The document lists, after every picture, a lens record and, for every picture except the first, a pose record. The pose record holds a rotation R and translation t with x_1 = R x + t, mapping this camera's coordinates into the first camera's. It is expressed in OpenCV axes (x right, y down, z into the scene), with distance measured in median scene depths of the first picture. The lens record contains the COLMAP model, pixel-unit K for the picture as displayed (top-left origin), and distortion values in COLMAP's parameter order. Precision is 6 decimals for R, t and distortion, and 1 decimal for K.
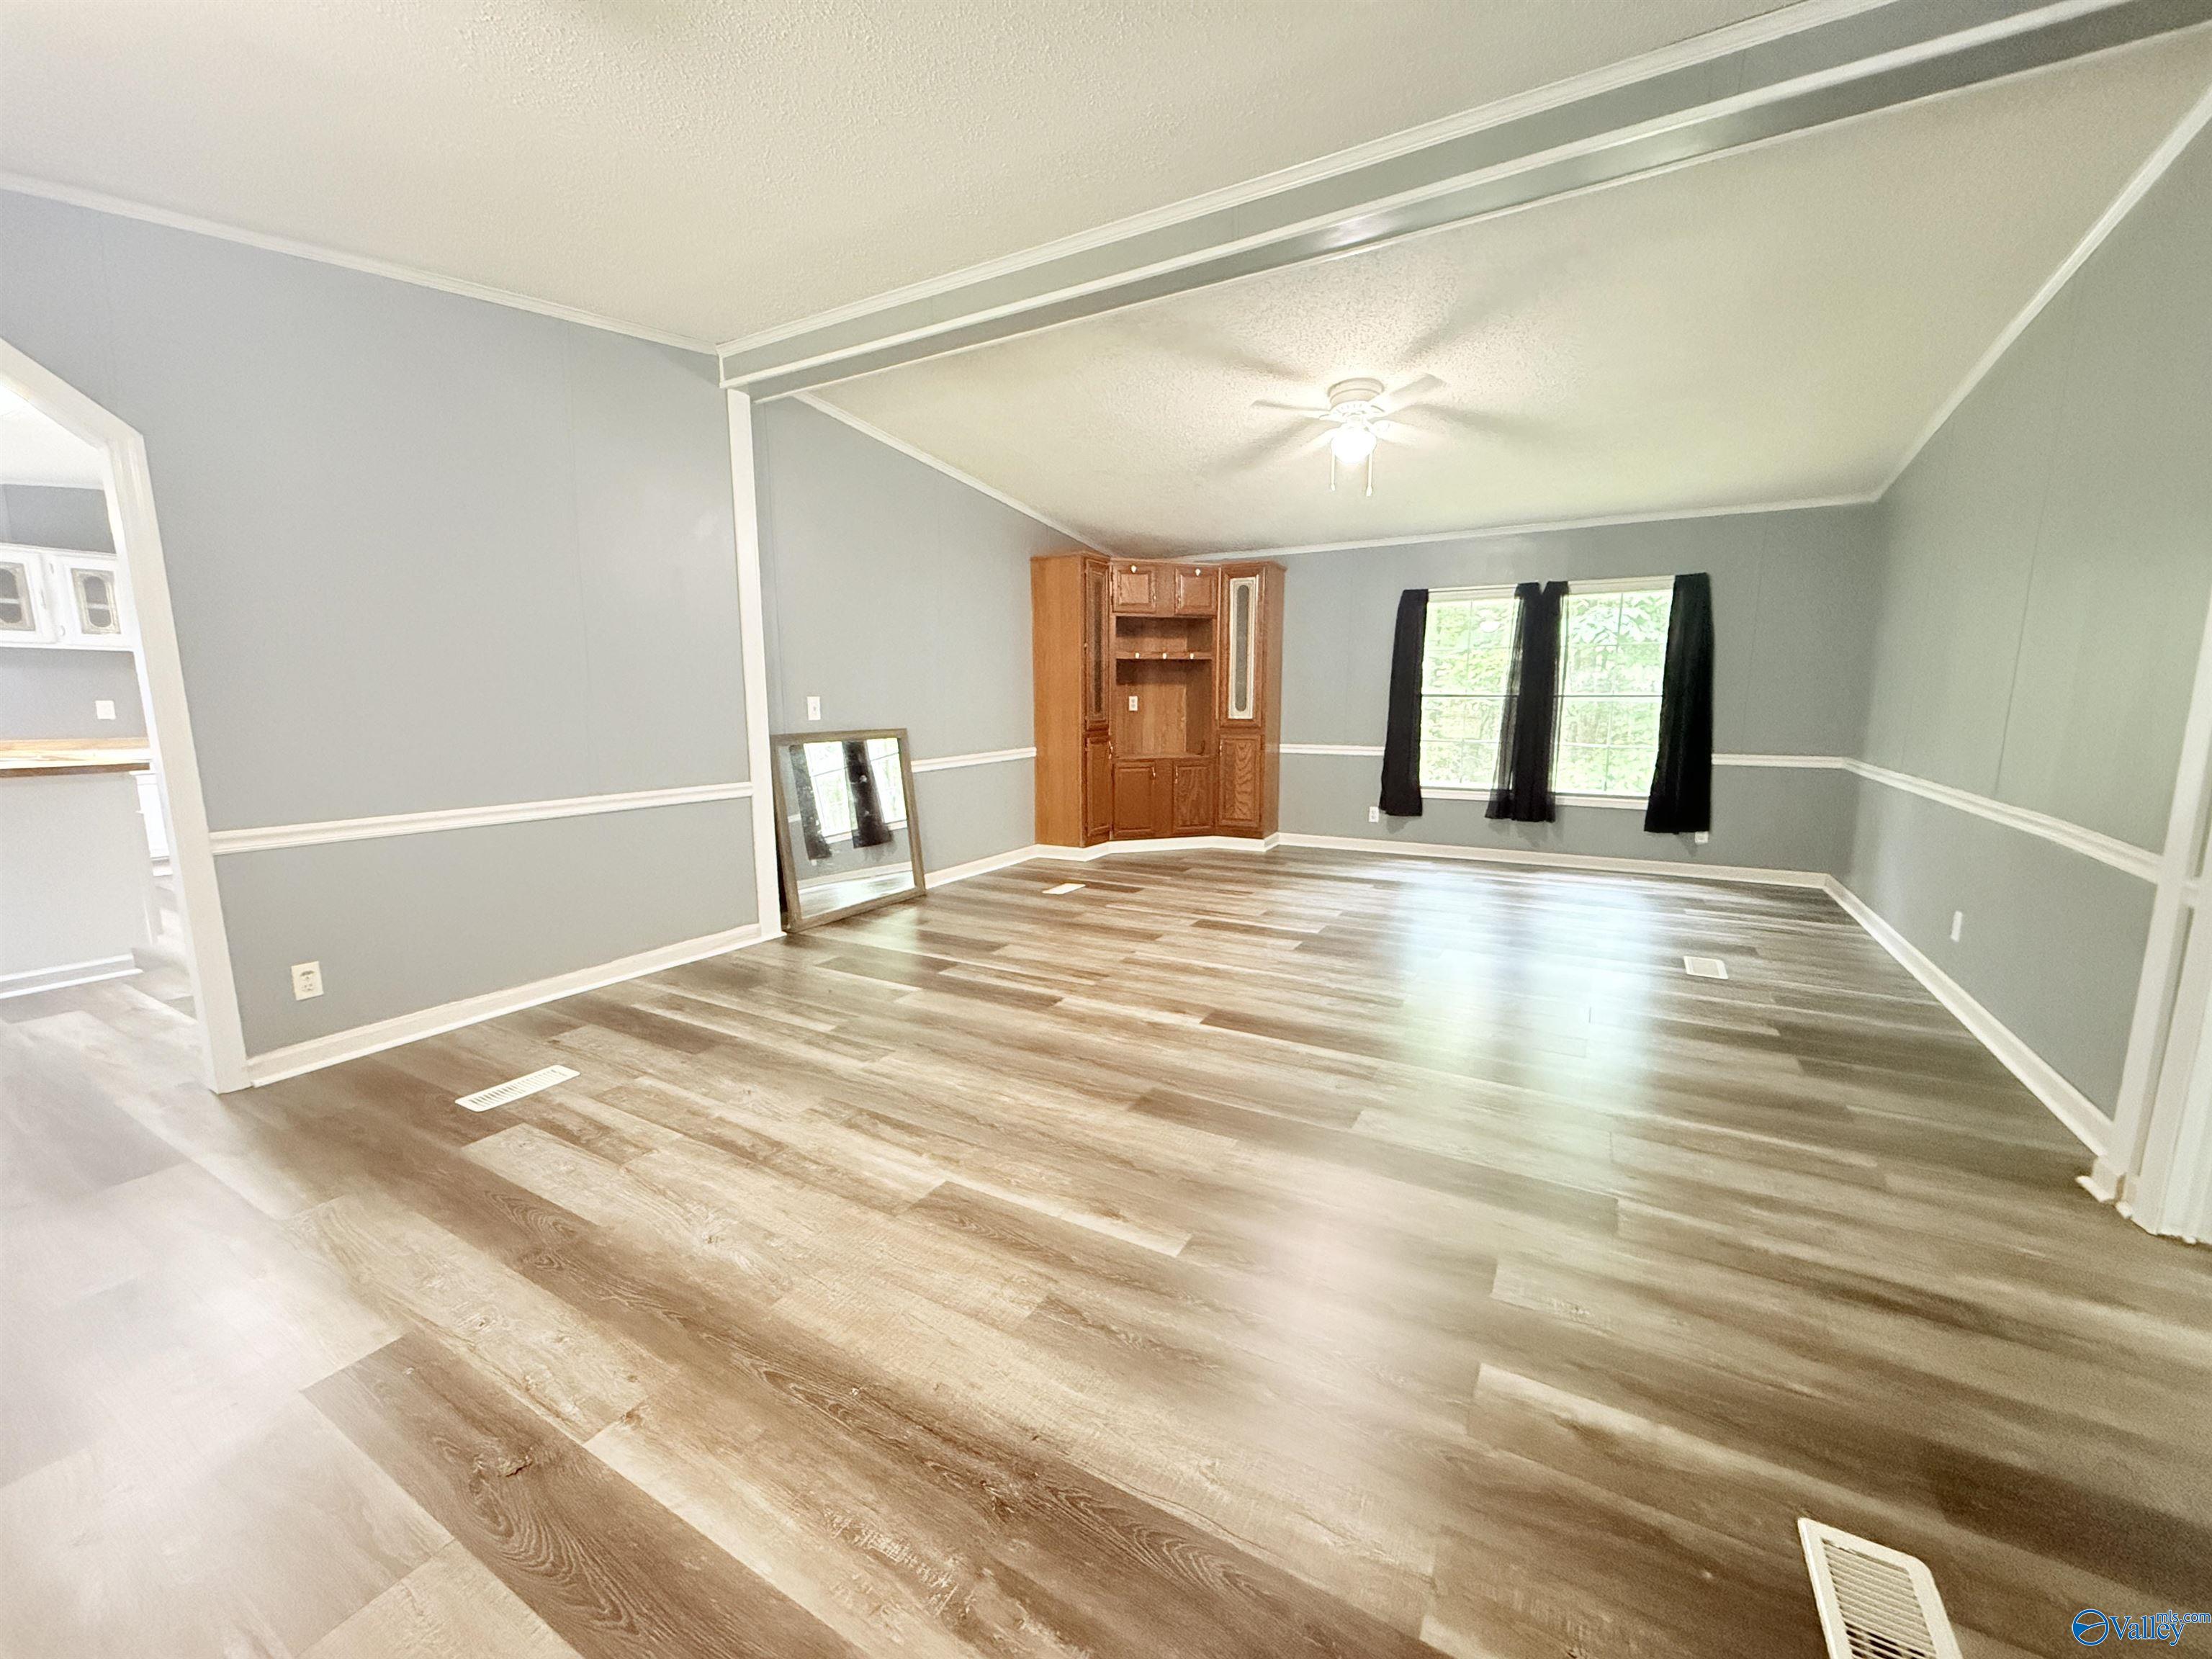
lens RADIAL K [[877.3, 0, 1101.9], [0, 877.3, 831.5], [0, 0, 1]] dist [0.000953, 0.000475]
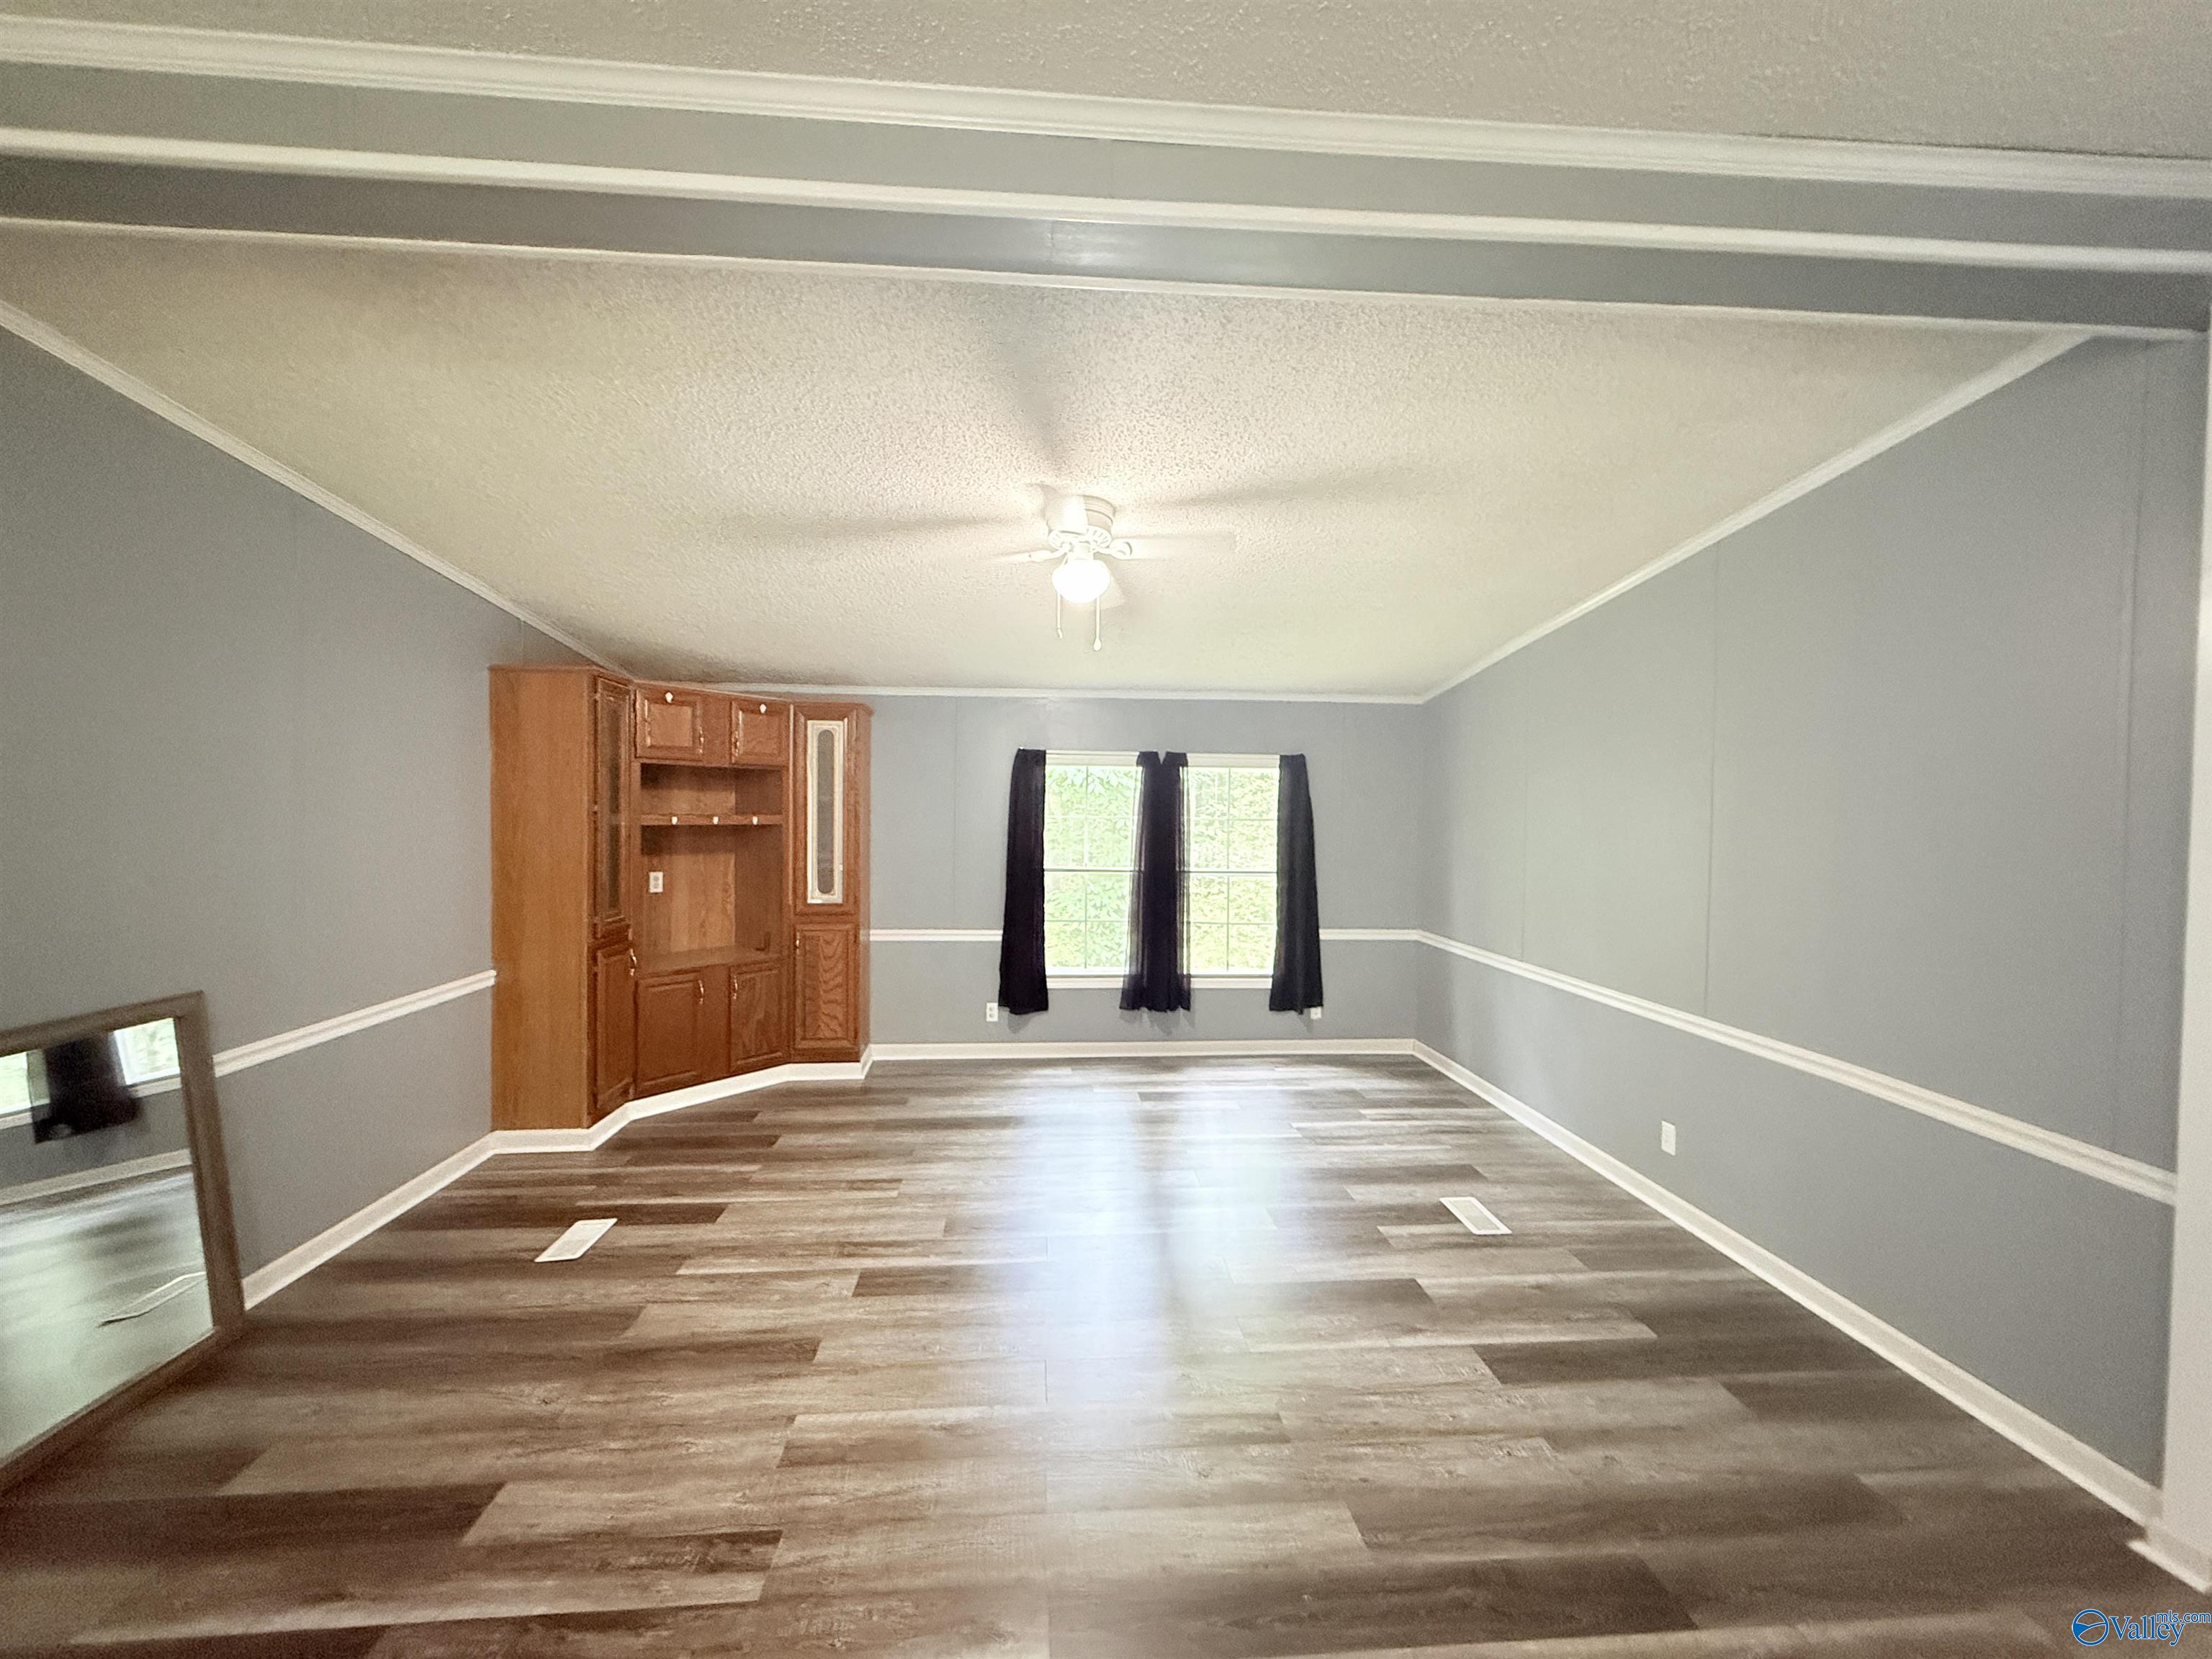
lens RADIAL K [[877.3, 0, 1101.9], [0, 877.3, 831.5], [0, 0, 1]] dist [0.000953, 0.000475]
pose [[0.826839, 0.000840, 0.562439, -0.081706], [0.073533, 0.991254, -0.109581, -0.109058], [-0.557612, 0.131963, 0.819546, 0.299515]]
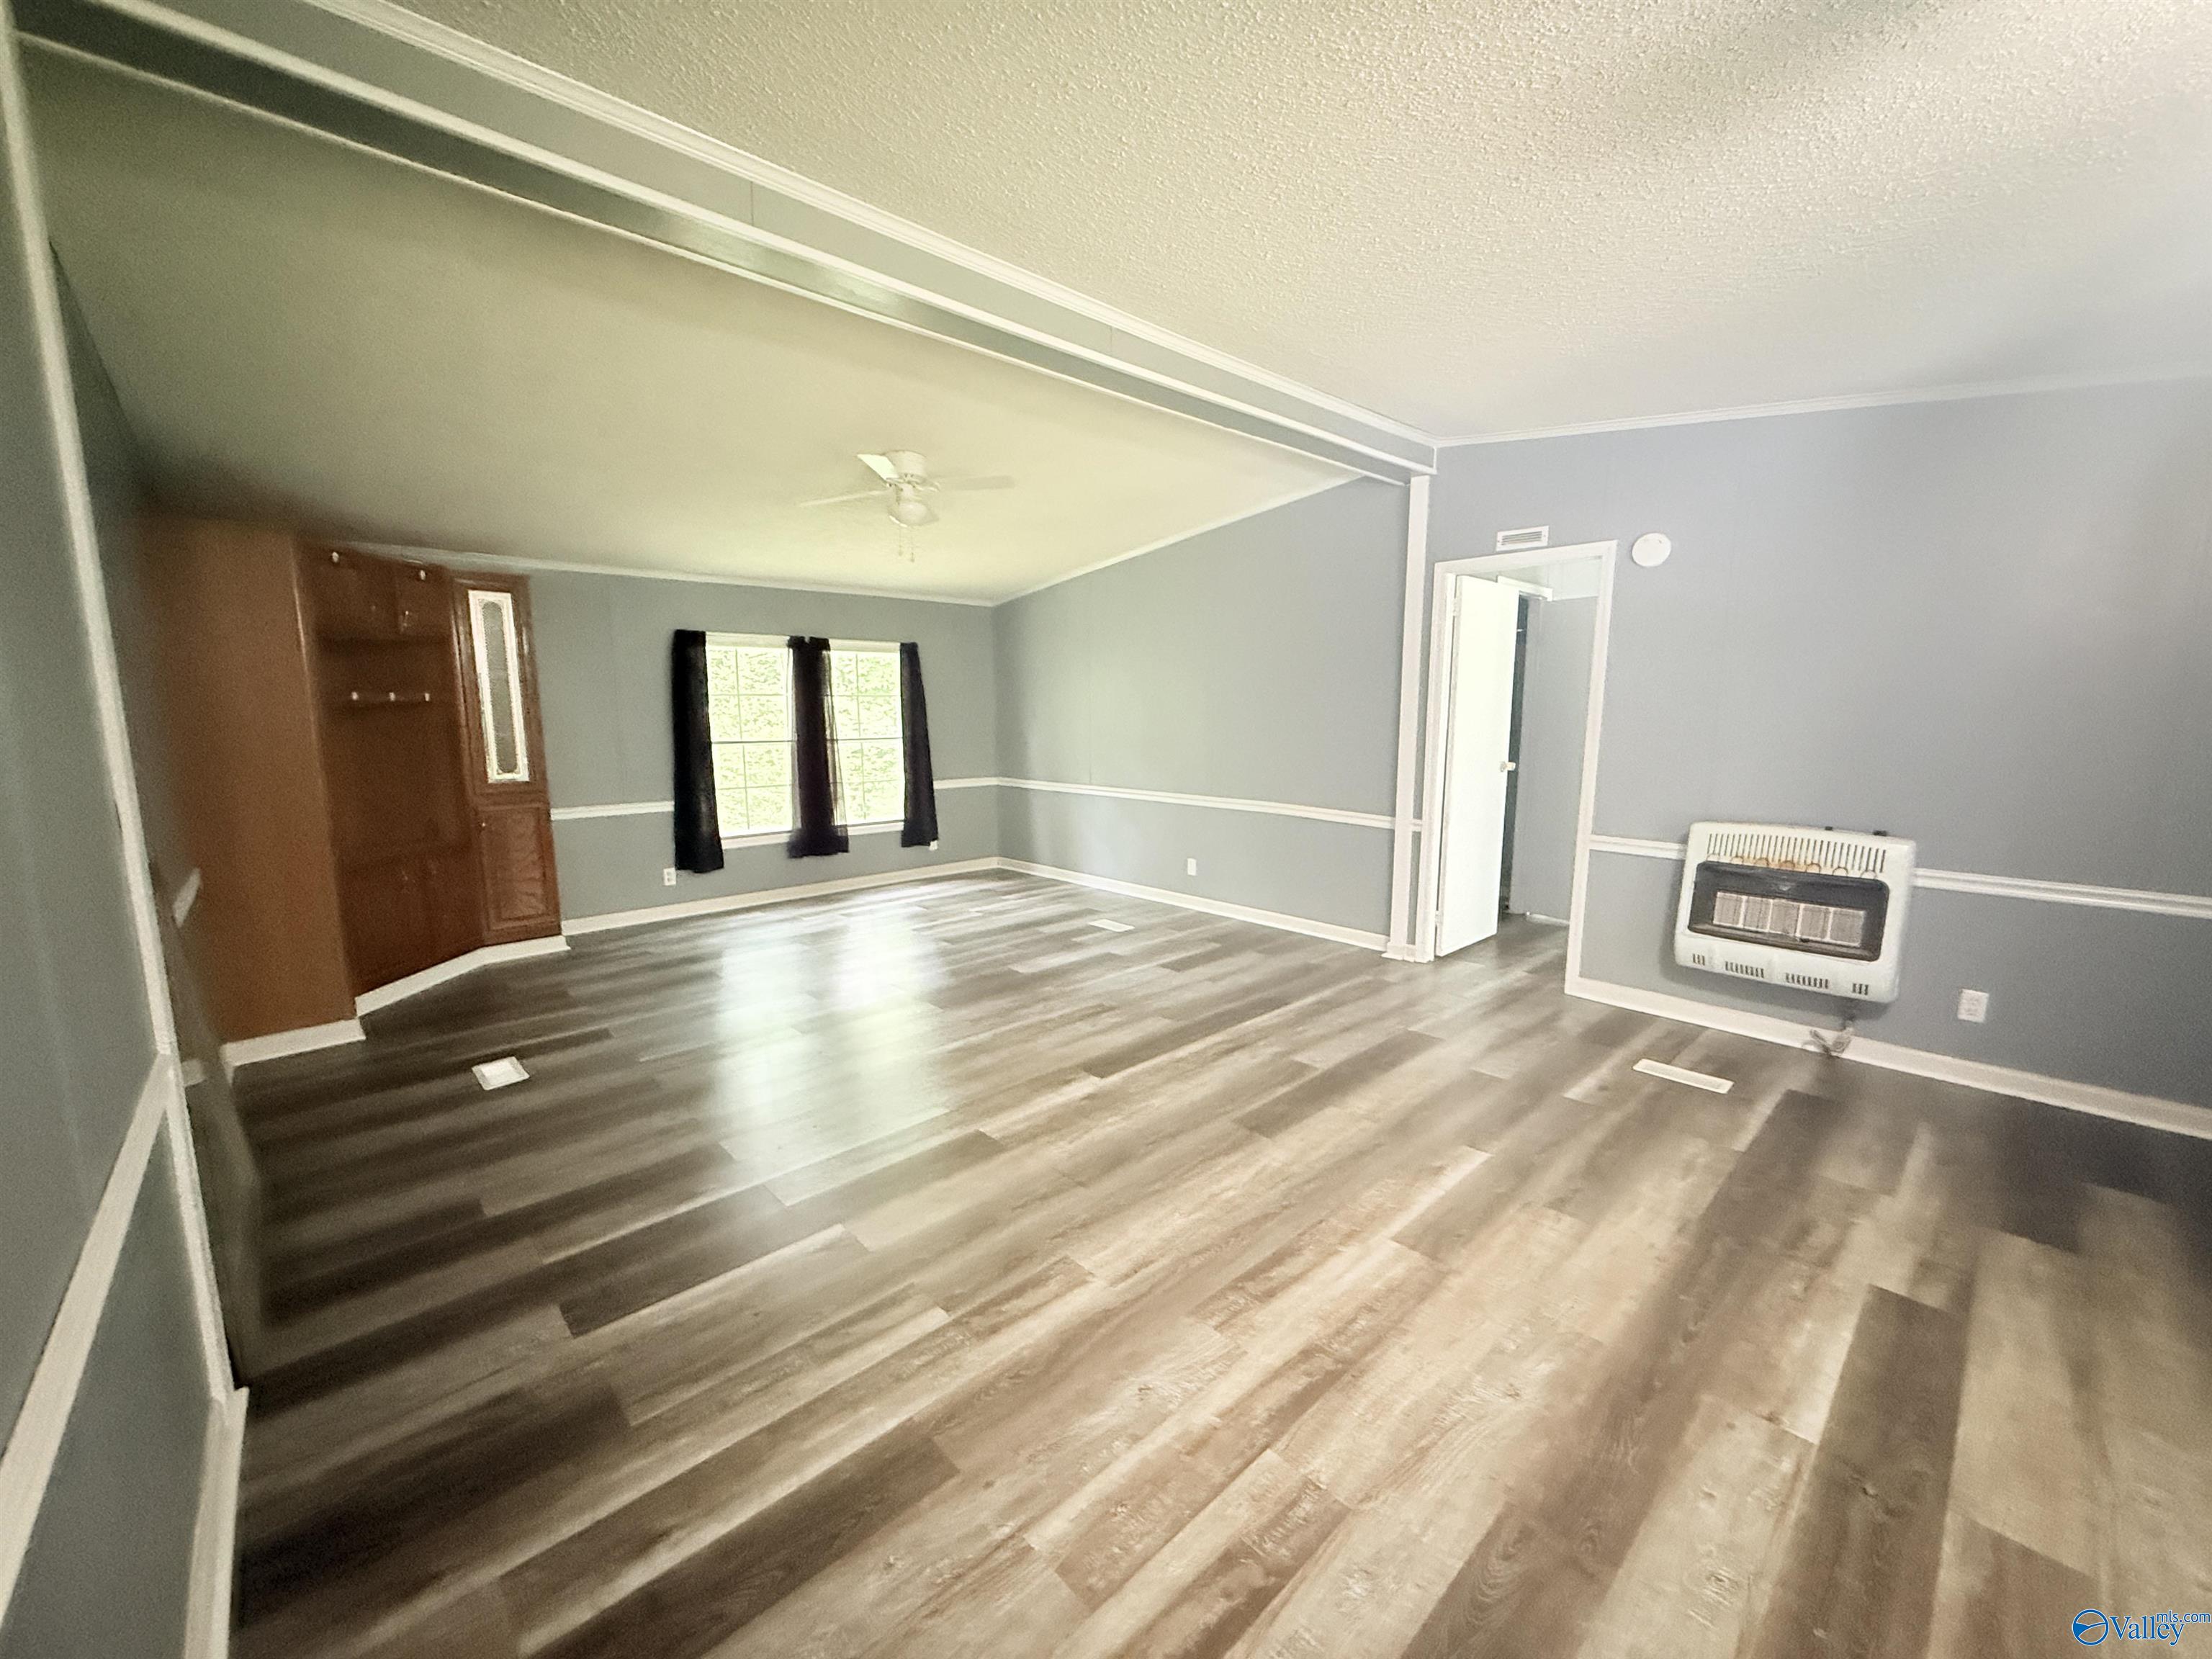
lens RADIAL K [[875.0, 0, 1103.5], [0, 875.0, 834.7], [0, 0, 1]] dist [-0.001047, -0.000325]
pose [[0.291581, -0.135707, 0.946871, -0.481247], [0.152212, 0.983855, 0.094135, -0.094924], [-0.944358, 0.116677, 0.307530, 0.371922]]
